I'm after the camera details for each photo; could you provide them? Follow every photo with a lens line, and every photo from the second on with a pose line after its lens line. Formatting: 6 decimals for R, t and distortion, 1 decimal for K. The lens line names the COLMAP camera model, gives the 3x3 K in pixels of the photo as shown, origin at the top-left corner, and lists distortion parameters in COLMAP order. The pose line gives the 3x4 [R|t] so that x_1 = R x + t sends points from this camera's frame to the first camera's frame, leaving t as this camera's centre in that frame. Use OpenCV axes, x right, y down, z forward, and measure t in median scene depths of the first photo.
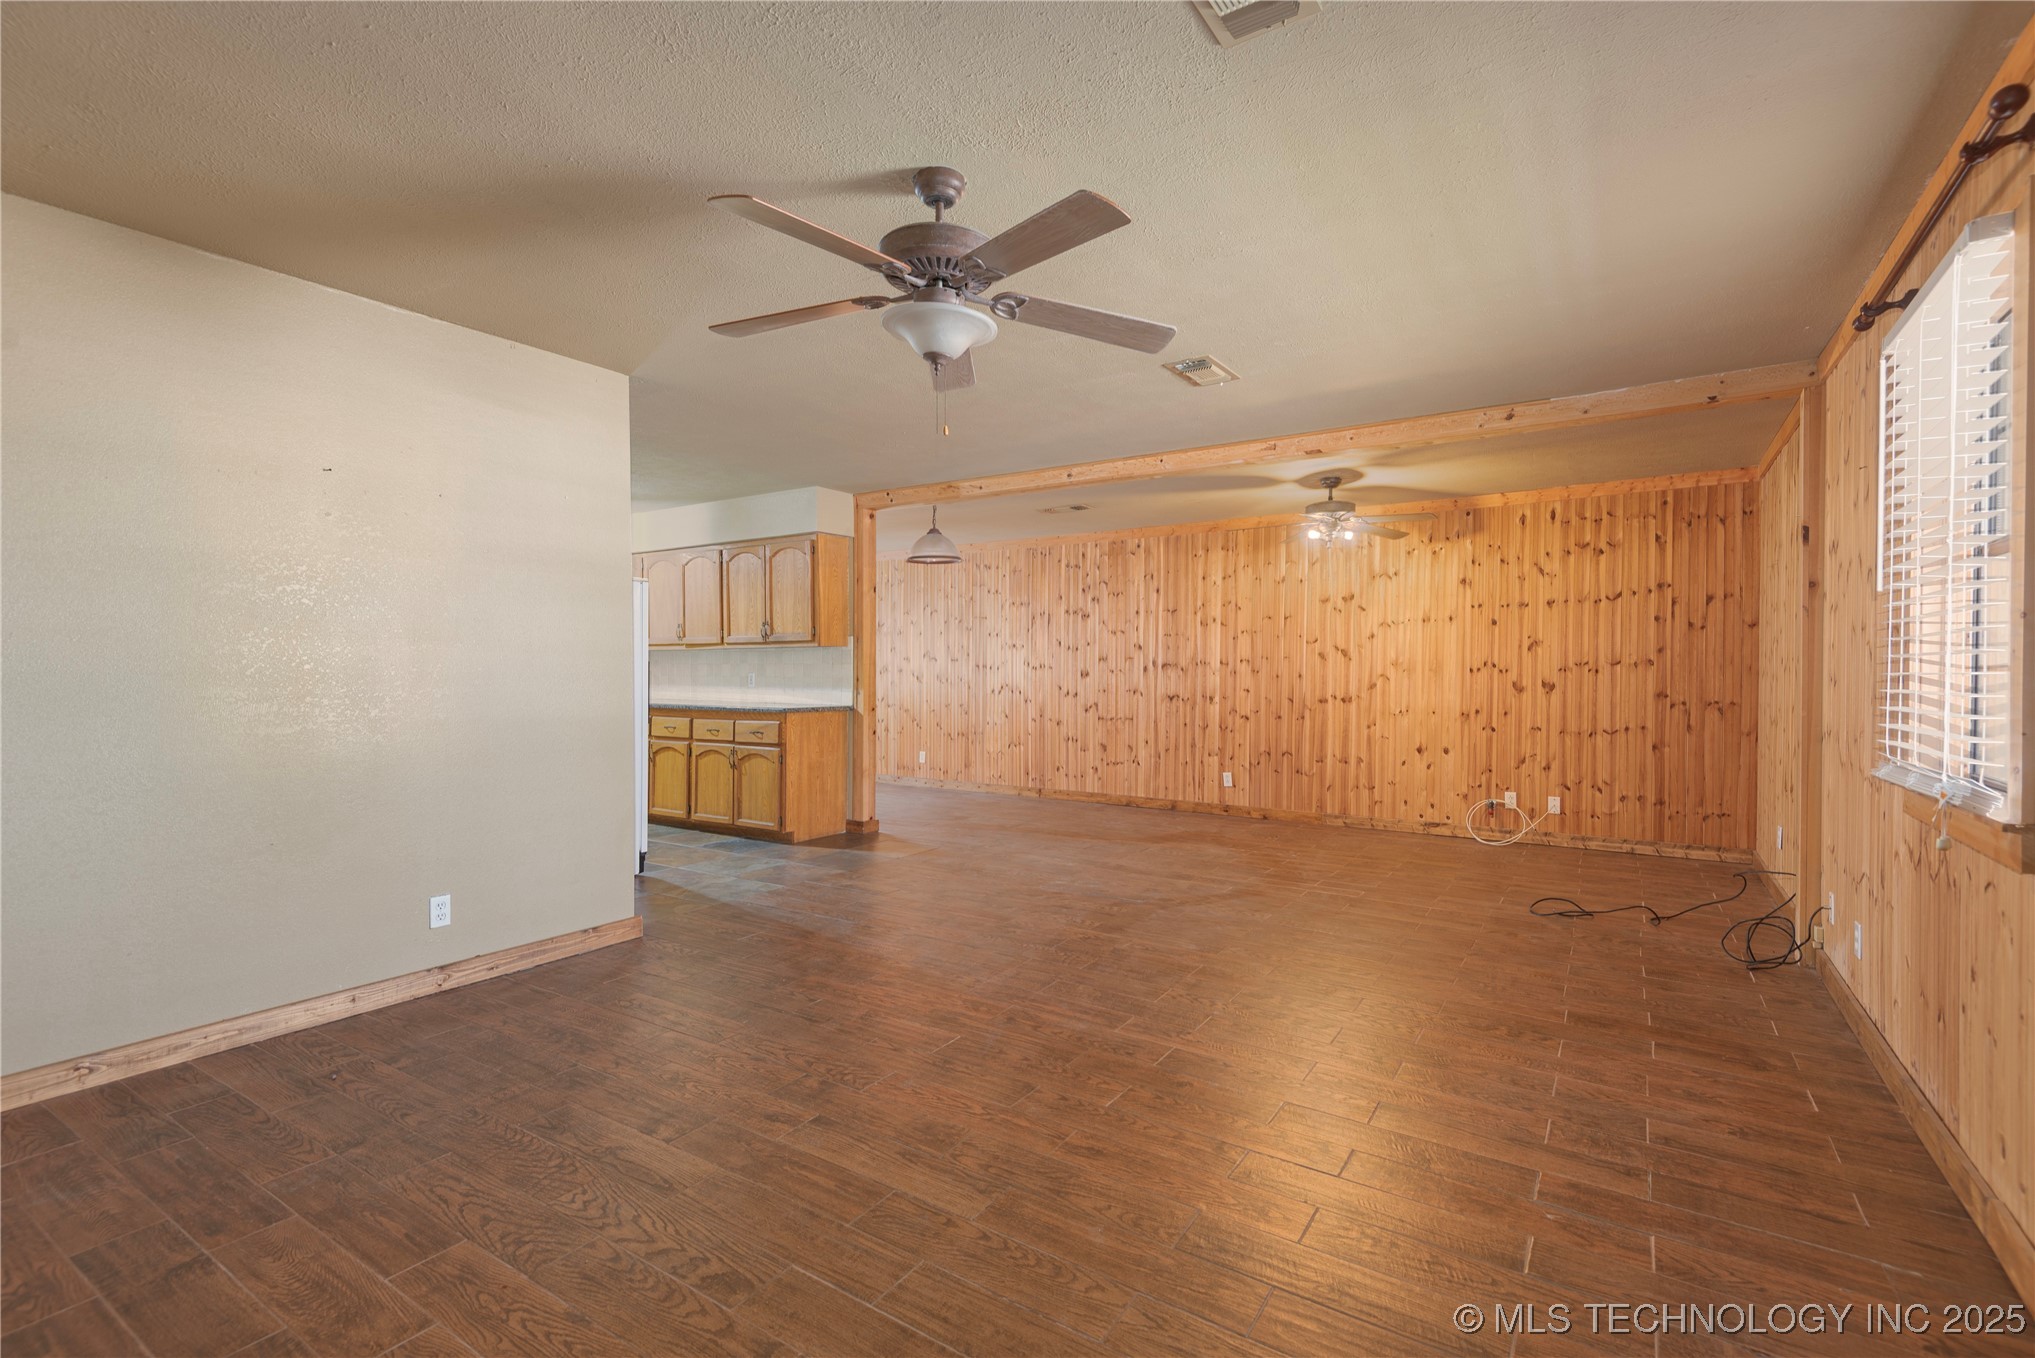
lens RADIAL K [[917.5, 0, 1011.9], [0, 917.5, 679.7], [0, 0, 1]] dist [0.029489, -0.017433]
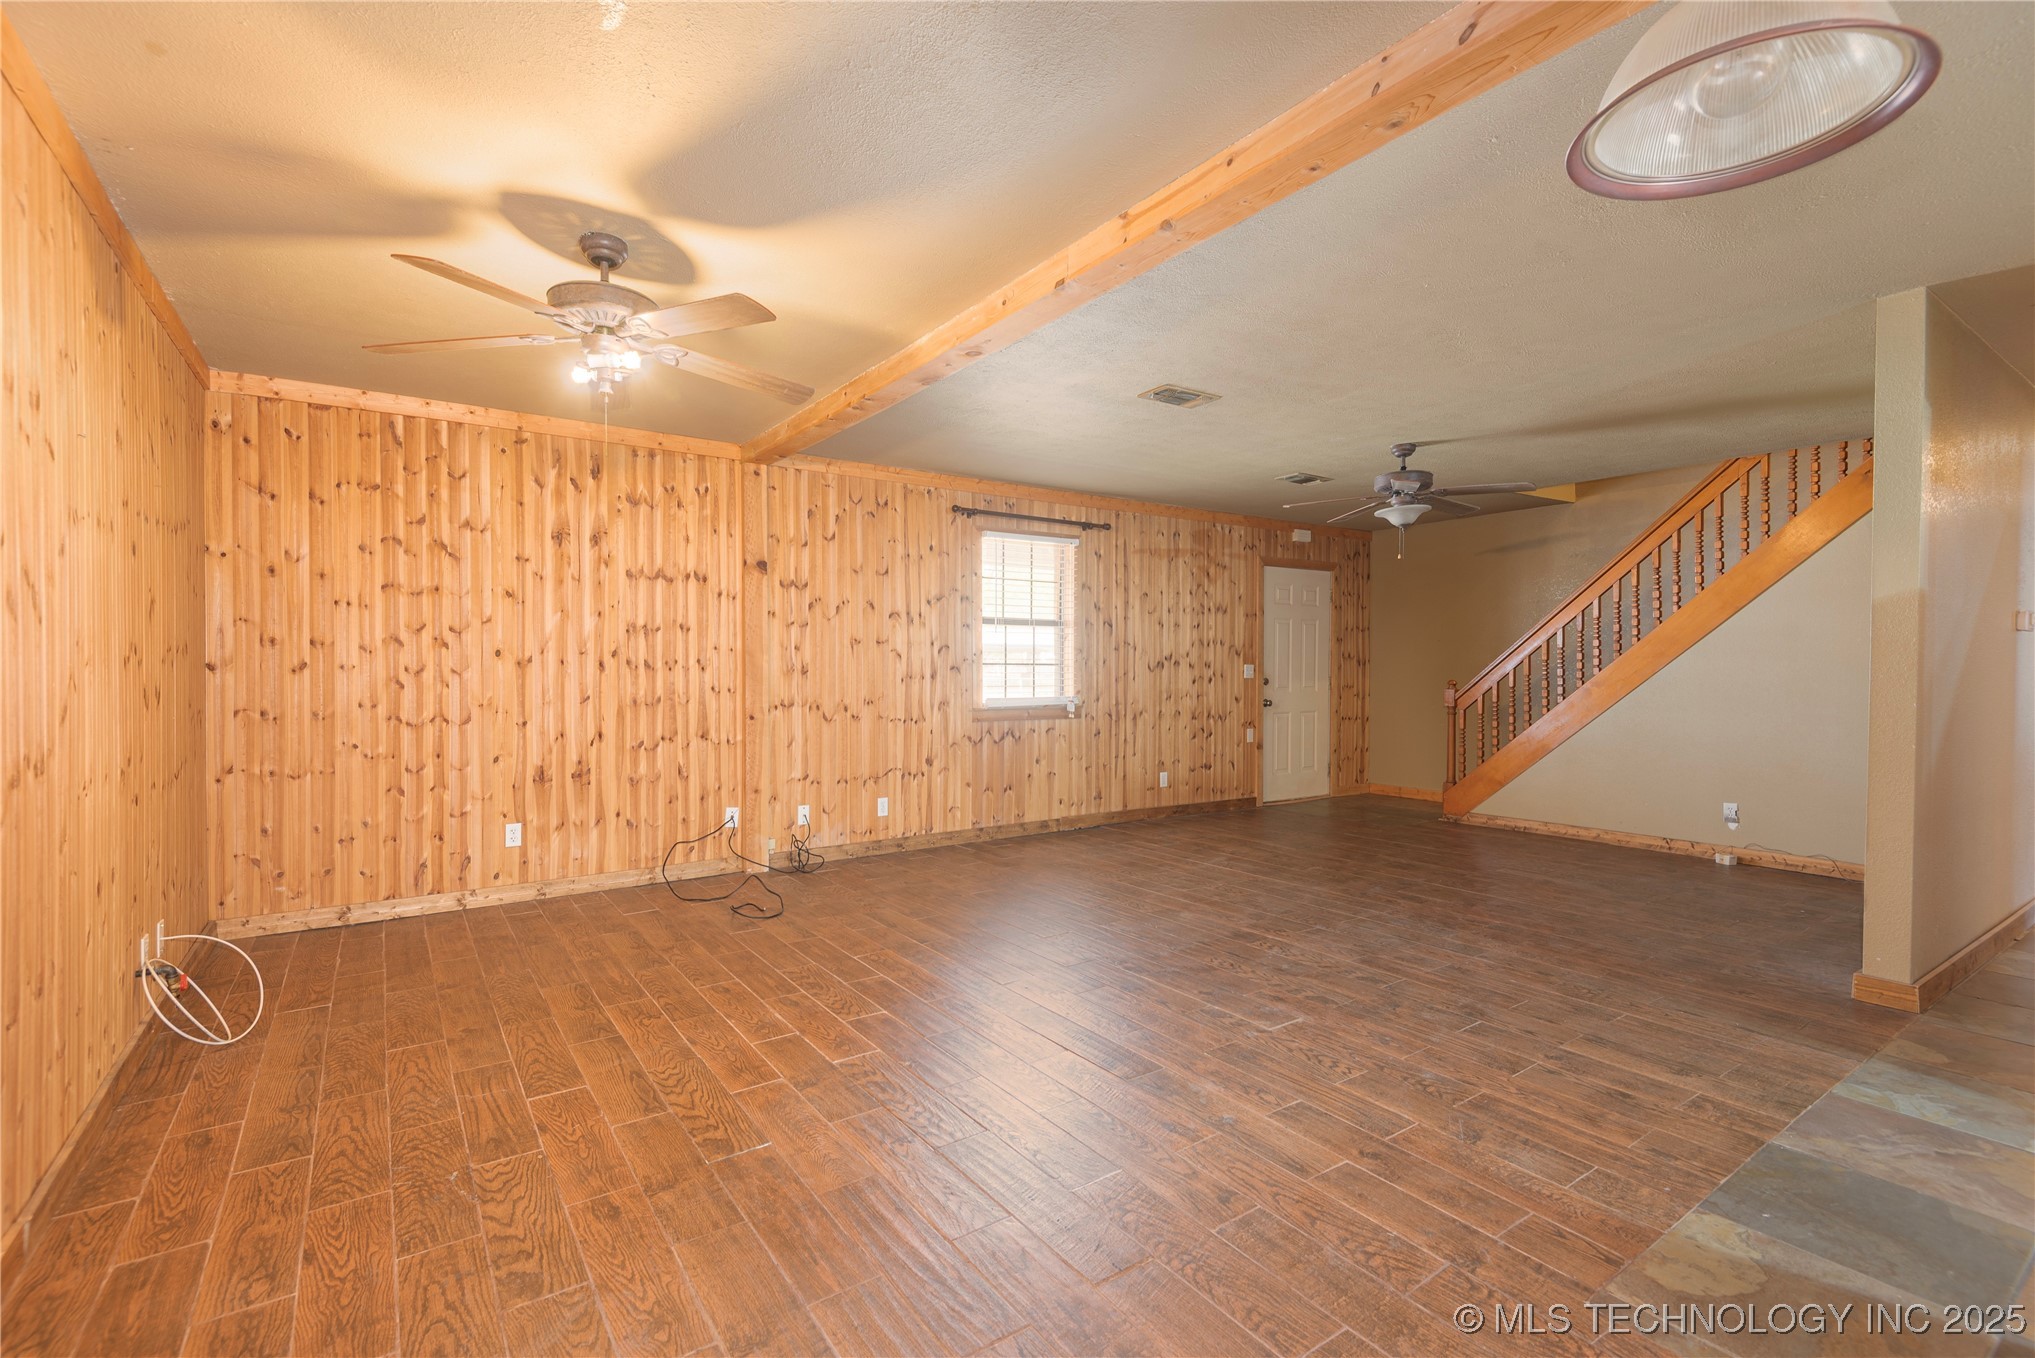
lens RADIAL K [[917.5, 0, 1016.2], [0, 917.5, 678.2], [0, 0, 1]] dist [0.029489, -0.017433]
pose [[-0.929567, -0.007660, 0.368573, -0.013333], [0.001563, 0.999693, 0.024717, -0.013048], [-0.368650, 0.023552, -0.929270, 1.269901]]
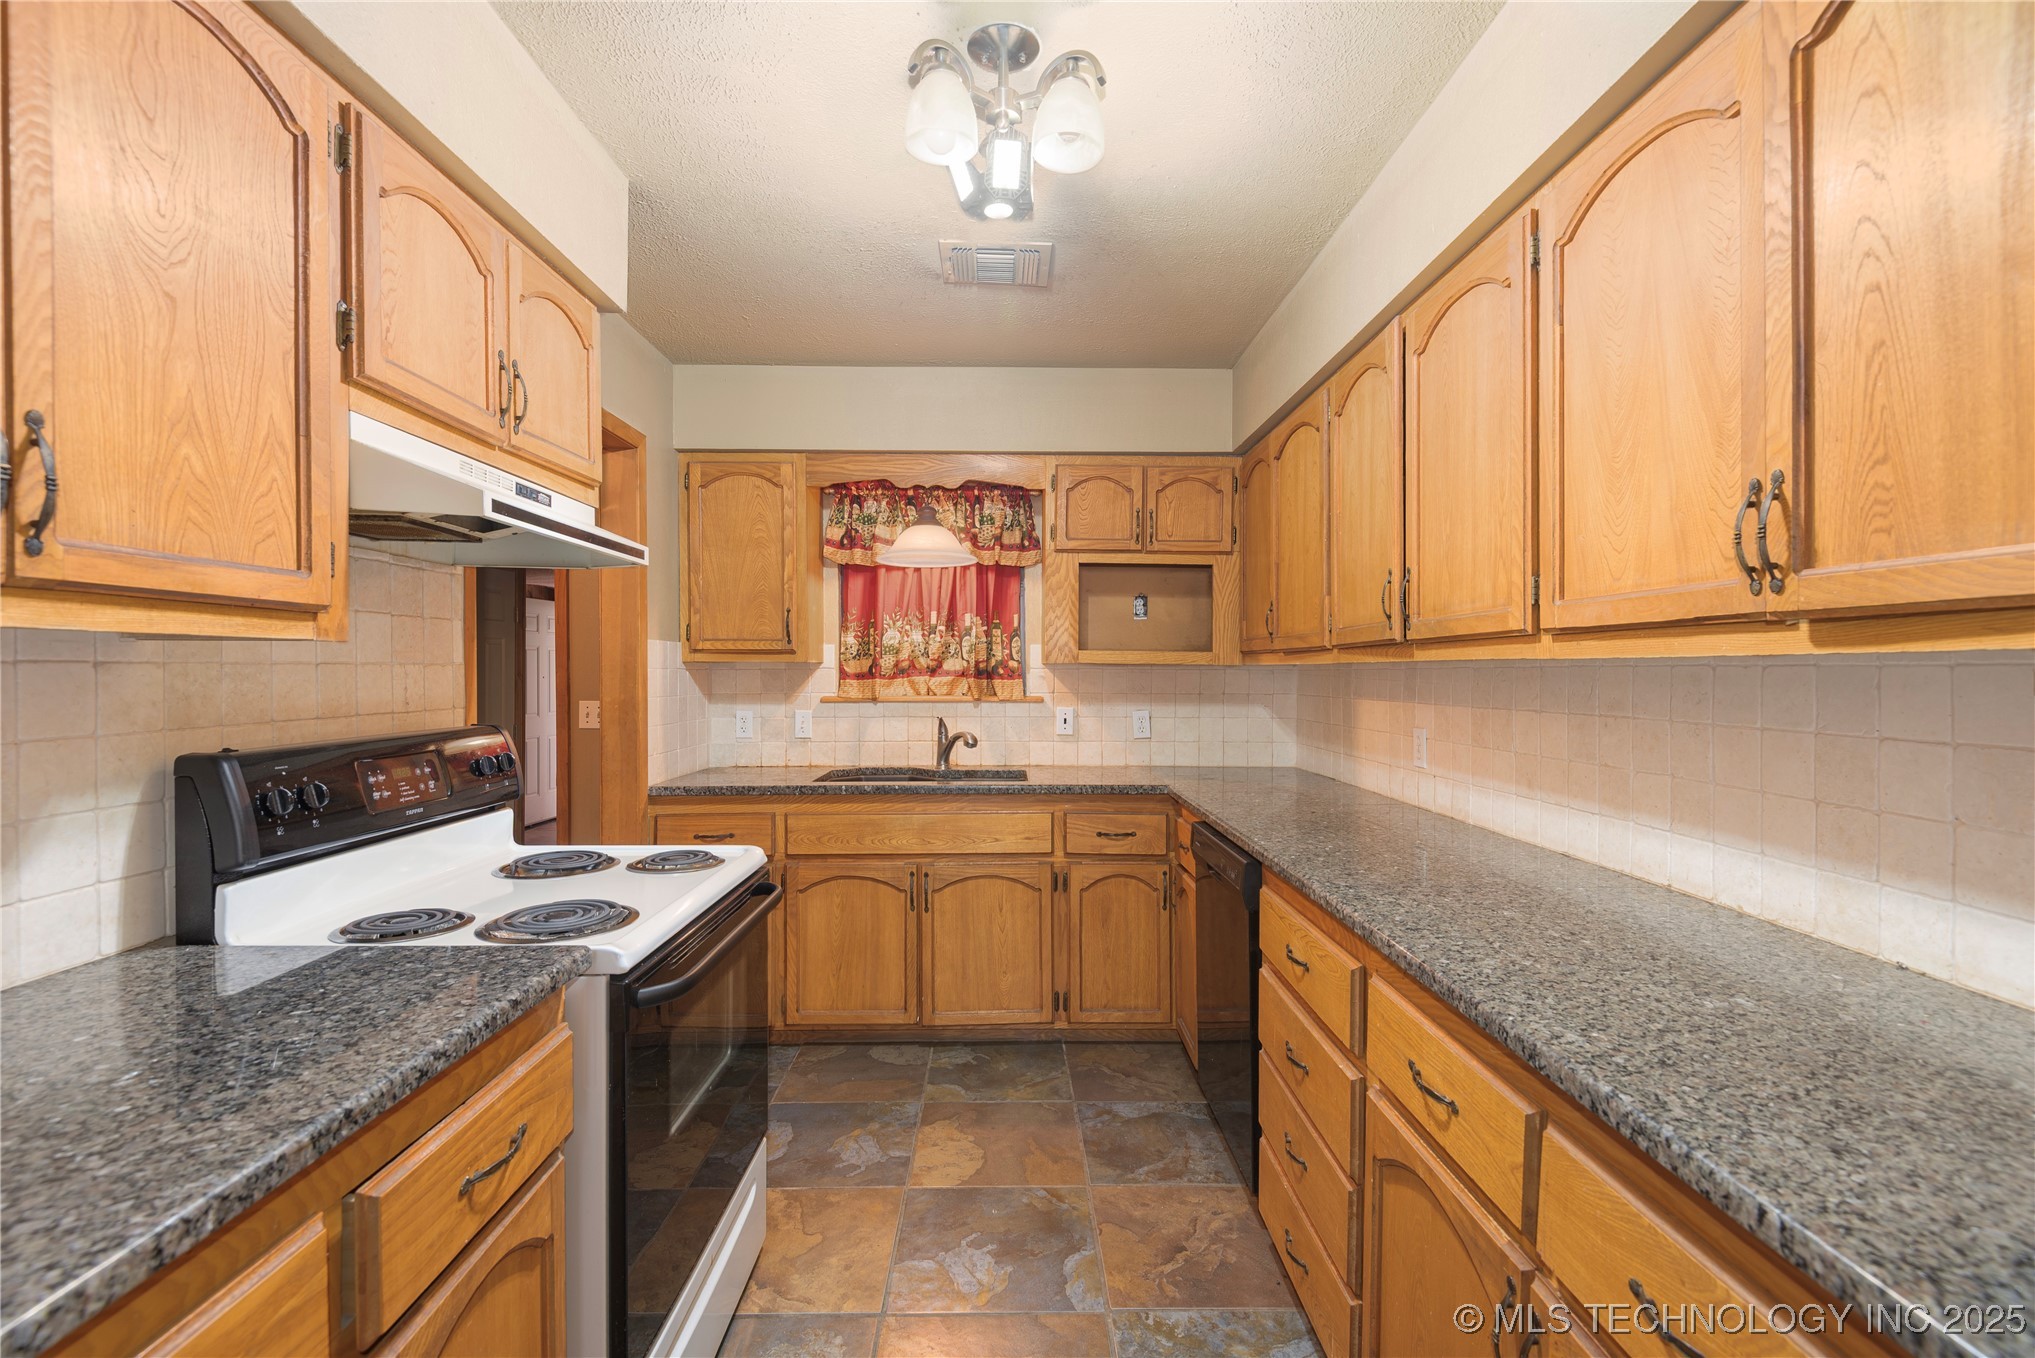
lens RADIAL K [[917.5, 0, 1012.9], [0, 917.5, 673.6], [0, 0, 1]] dist [0.029489, -0.017433]
pose [[0.561983, 0.002443, -0.827145, -0.343285], [-0.008210, 0.999963, -0.002625, -0.031484], [0.827108, 0.008266, 0.561982, 0.920024]]
